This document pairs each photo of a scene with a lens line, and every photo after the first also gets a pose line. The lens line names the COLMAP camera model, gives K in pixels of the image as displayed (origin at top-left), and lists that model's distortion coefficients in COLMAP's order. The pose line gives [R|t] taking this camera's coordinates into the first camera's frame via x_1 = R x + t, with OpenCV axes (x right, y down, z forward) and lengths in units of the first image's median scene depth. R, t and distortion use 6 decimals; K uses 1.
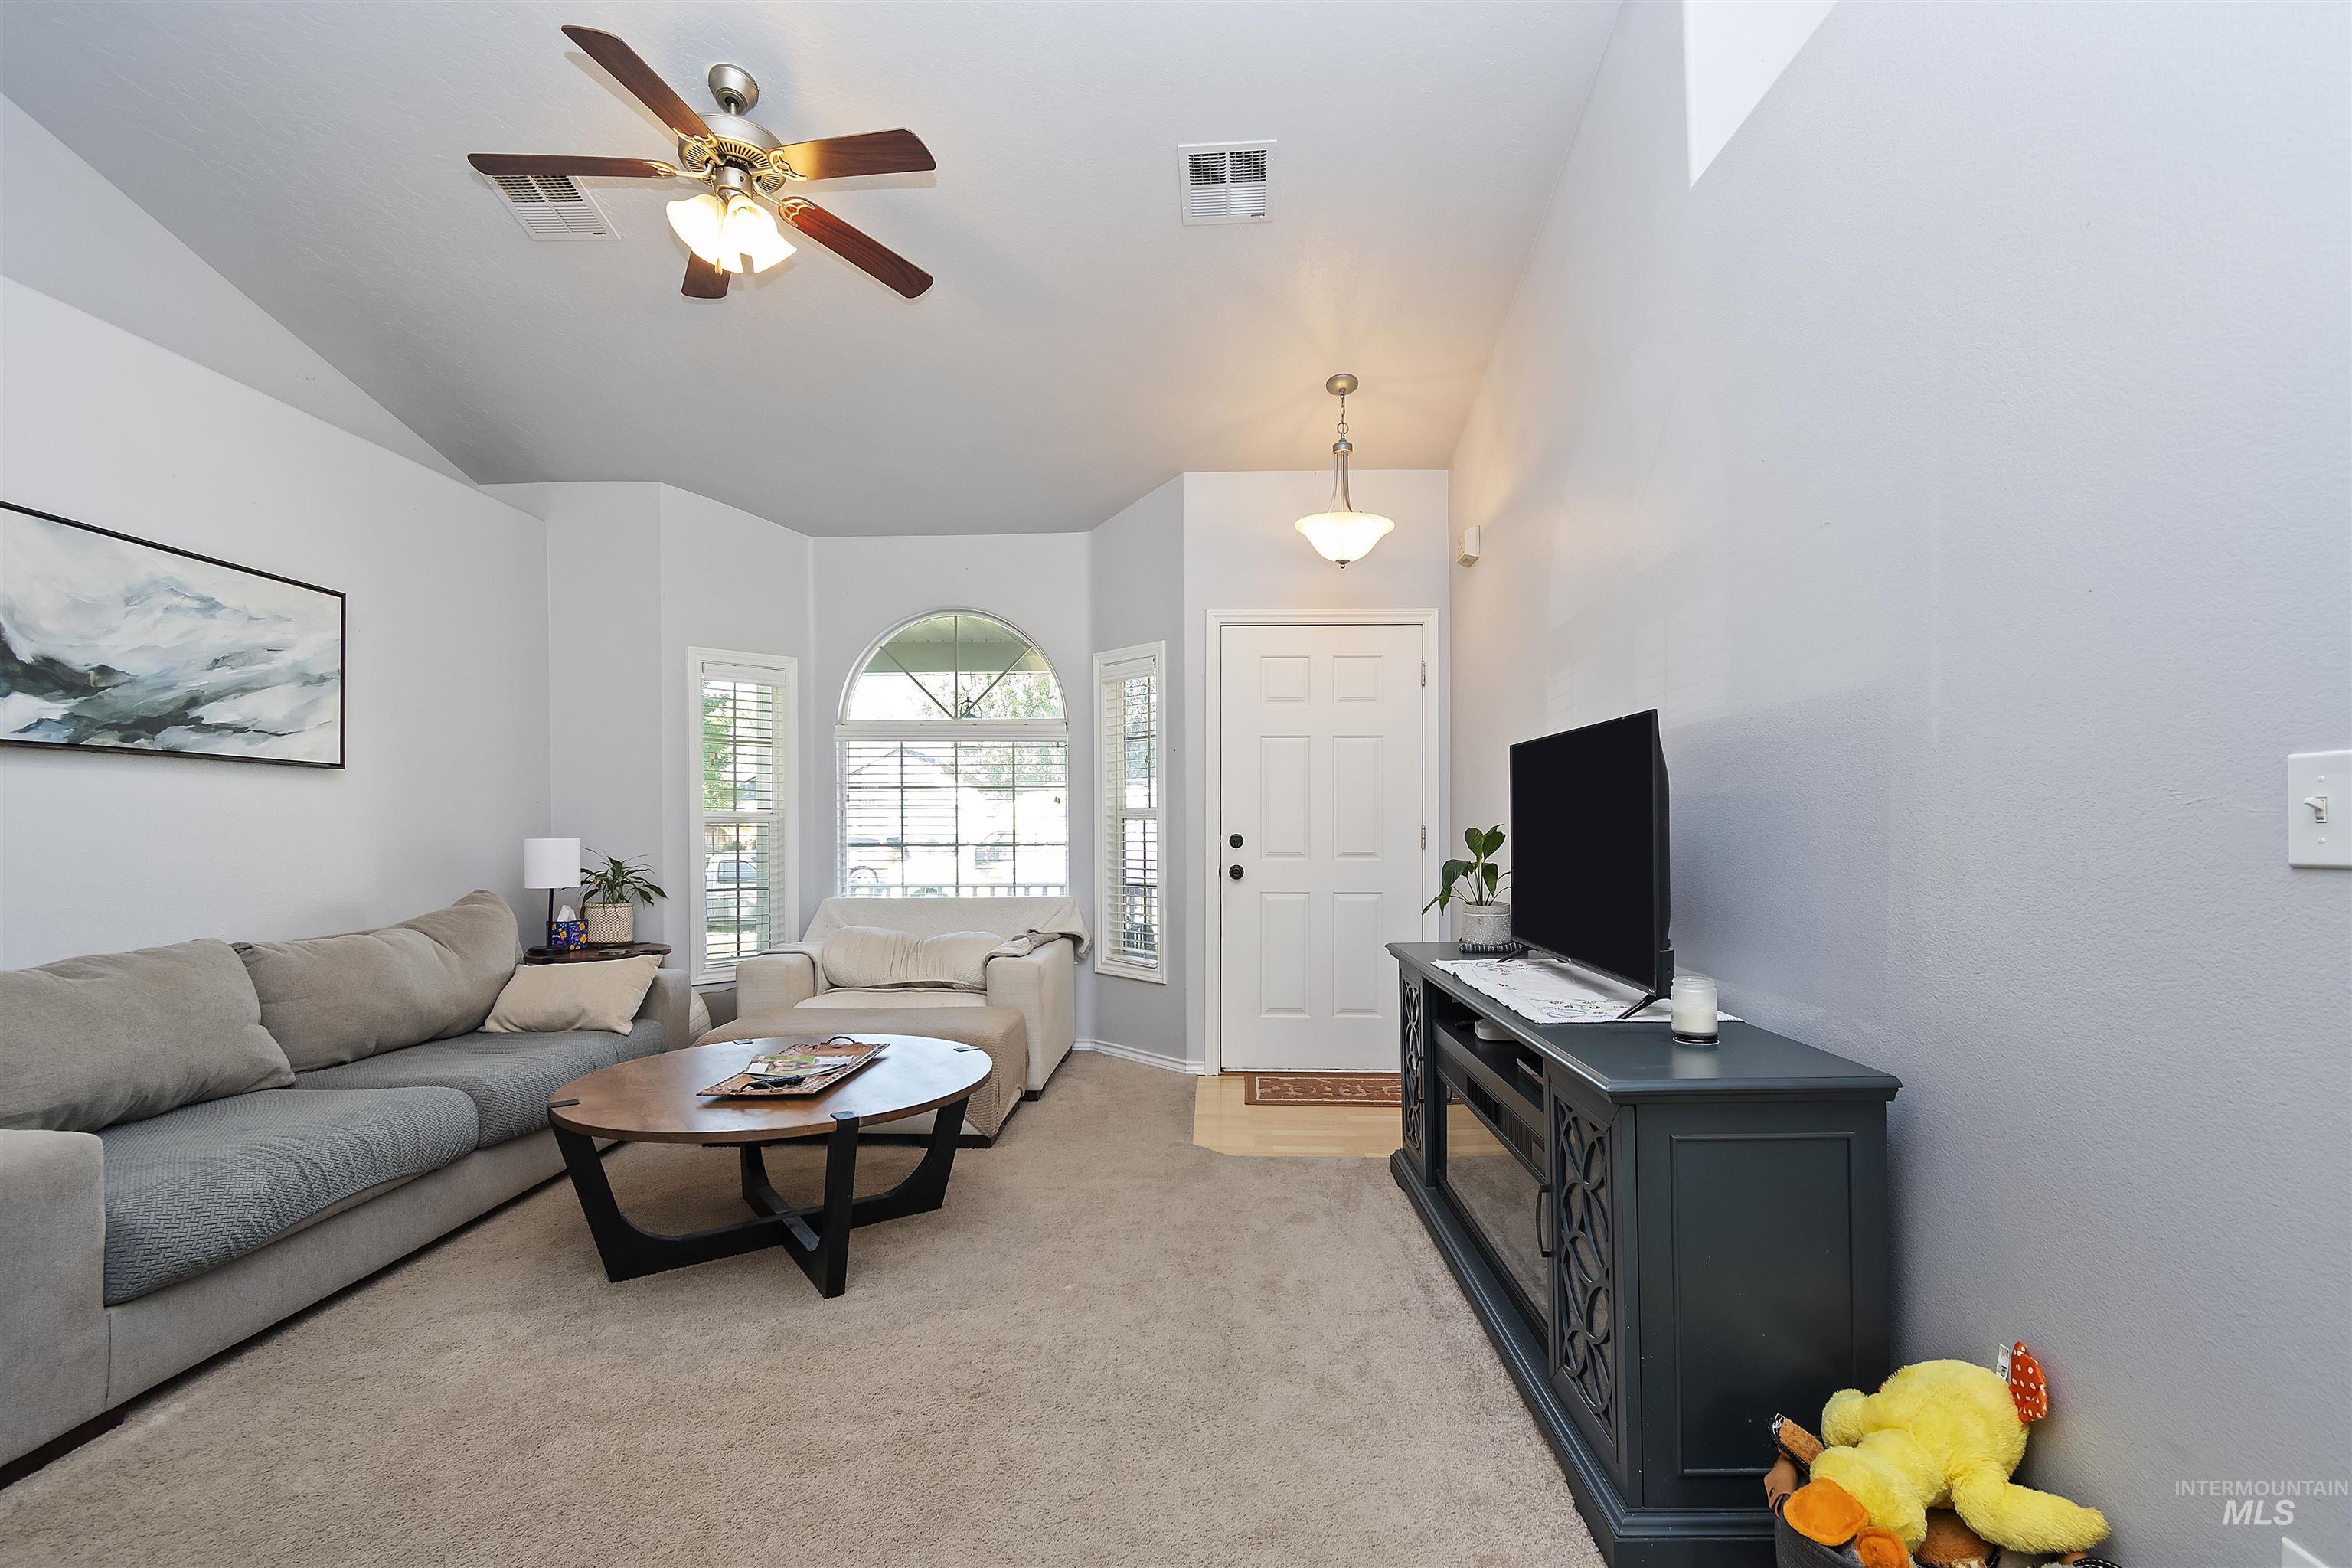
lens RADIAL K [[1062.1, 0, 1185.8], [0, 1062.1, 801.7], [0, 0, 1]] dist [0.000040, -0.000619]
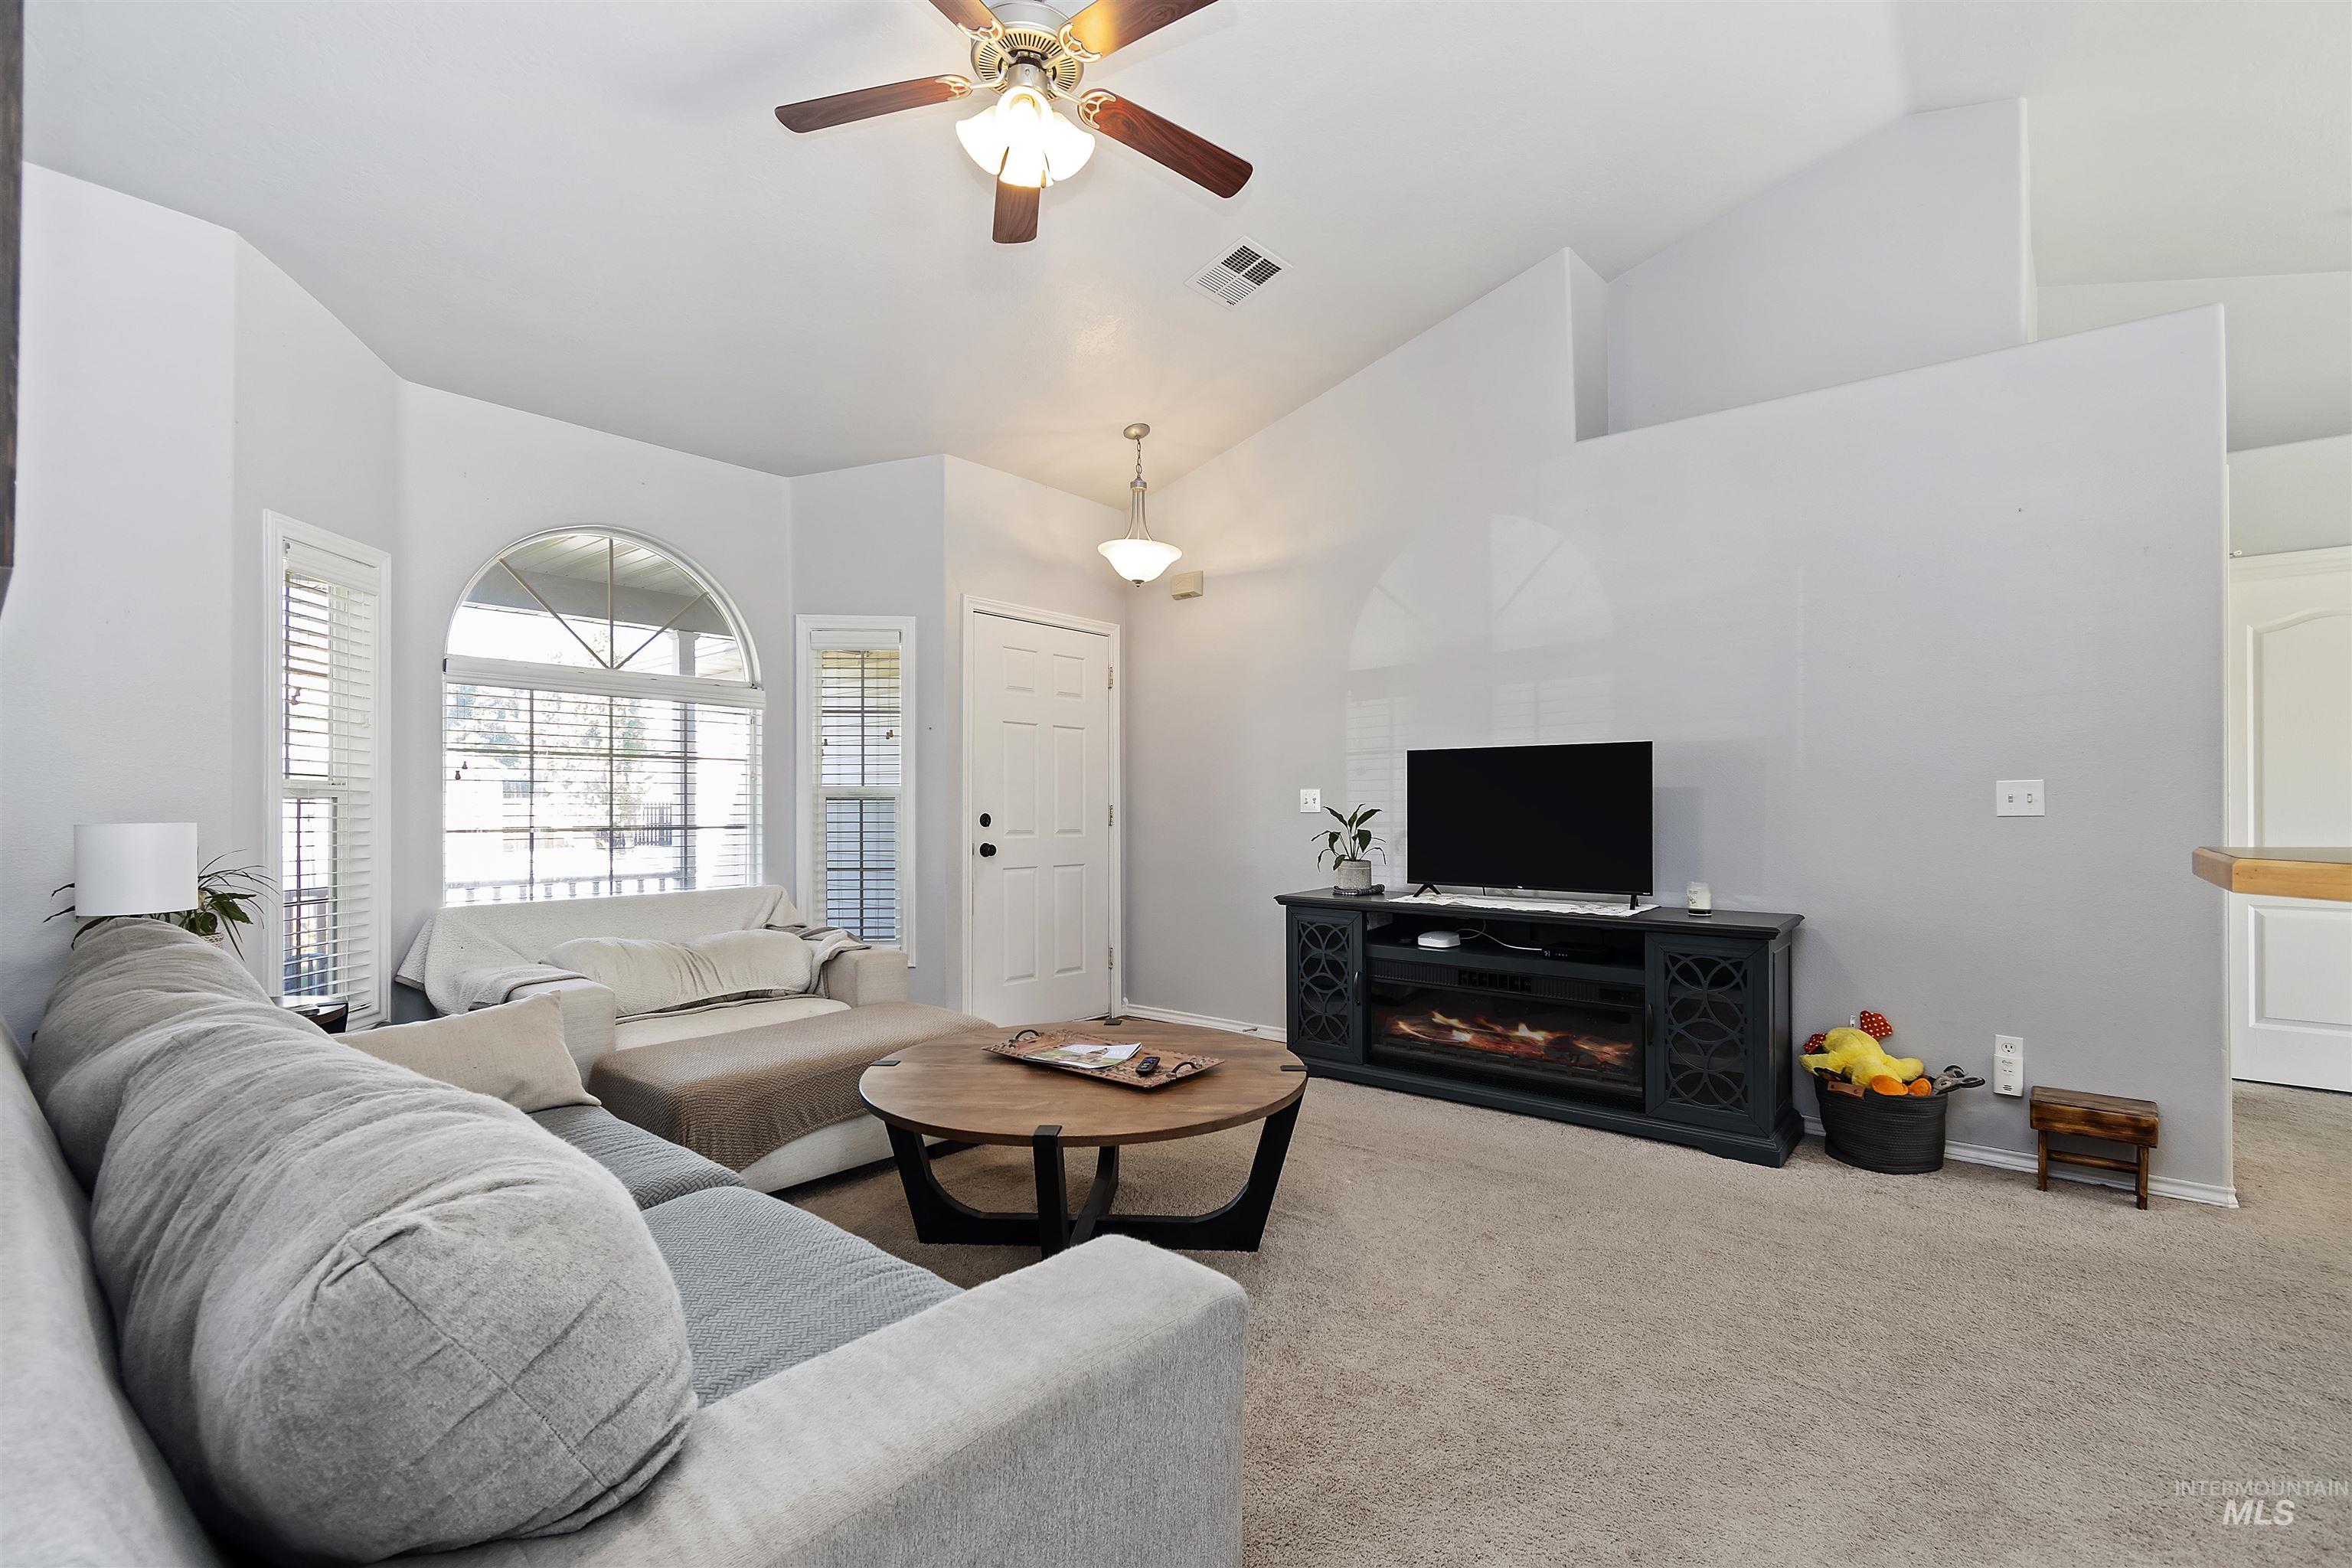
lens RADIAL K [[1040.6, 0, 1158.3], [0, 1040.6, 769.3], [0, 0, 1]] dist [-0.000168, -0.000112]
pose [[0.618574, 0.031681, 0.785088, -0.654255], [-0.017066, 0.999493, -0.026887, 0.011877], [-0.785542, 0.003234, 0.618800, 0.236884]]
